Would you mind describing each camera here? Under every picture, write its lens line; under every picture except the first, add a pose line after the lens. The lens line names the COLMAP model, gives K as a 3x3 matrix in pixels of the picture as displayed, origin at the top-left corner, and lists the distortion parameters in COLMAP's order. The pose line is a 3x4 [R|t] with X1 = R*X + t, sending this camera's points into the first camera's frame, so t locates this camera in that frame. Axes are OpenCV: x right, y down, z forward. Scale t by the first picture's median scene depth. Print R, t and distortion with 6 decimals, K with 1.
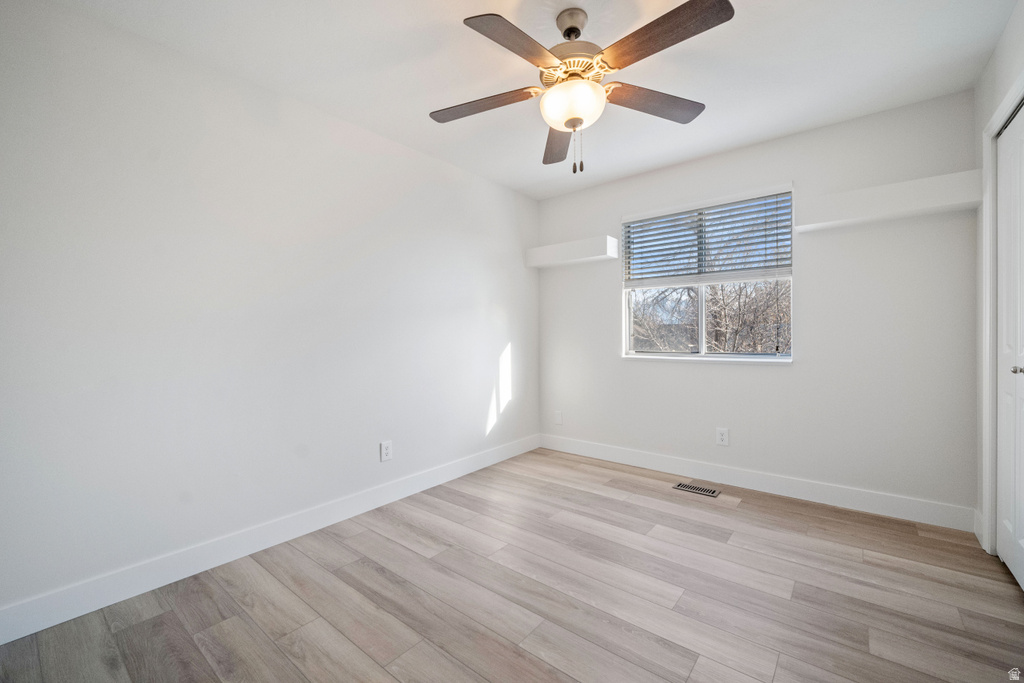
lens RADIAL K [[430.4, 0, 511.8], [0, 430.4, 336.0], [0, 0, 1]] dist [0.015596, -0.000730]
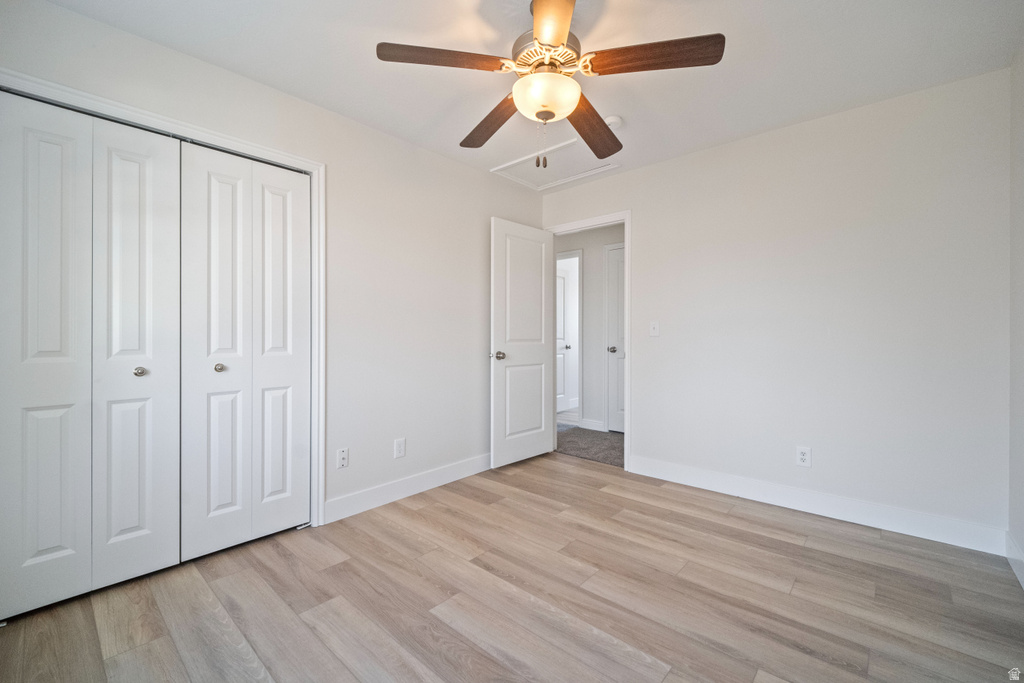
lens RADIAL K [[421.7, 0, 520.8], [0, 421.7, 338.5], [0, 0, 1]] dist [0.000573, -0.000169]
pose [[-0.999601, 0.009925, 0.026440, 0.138176], [0.010129, 0.999920, 0.007593, -0.001014], [-0.026363, 0.007858, -0.999622, 1.496384]]
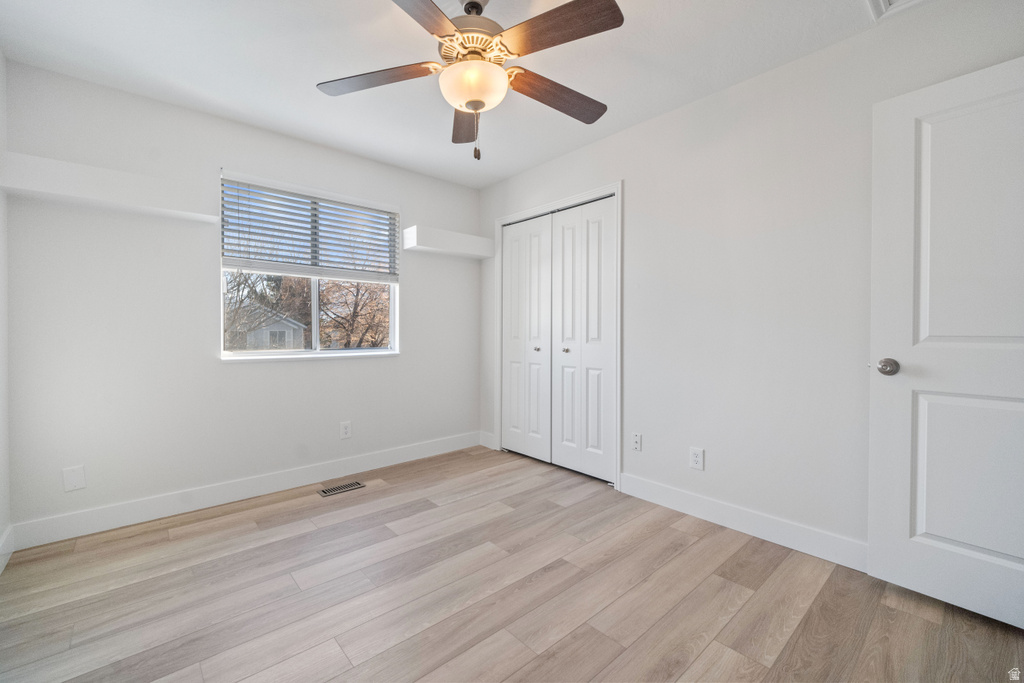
lens RADIAL K [[430.4, 0, 511.8], [0, 430.4, 336.0], [0, 0, 1]] dist [0.015596, -0.000730]
pose [[0.151813, -0.004625, 0.988398, -0.607958], [0.001679, 0.999989, 0.004422, 0.008479], [-0.988408, 0.000988, 0.151819, 0.598709]]
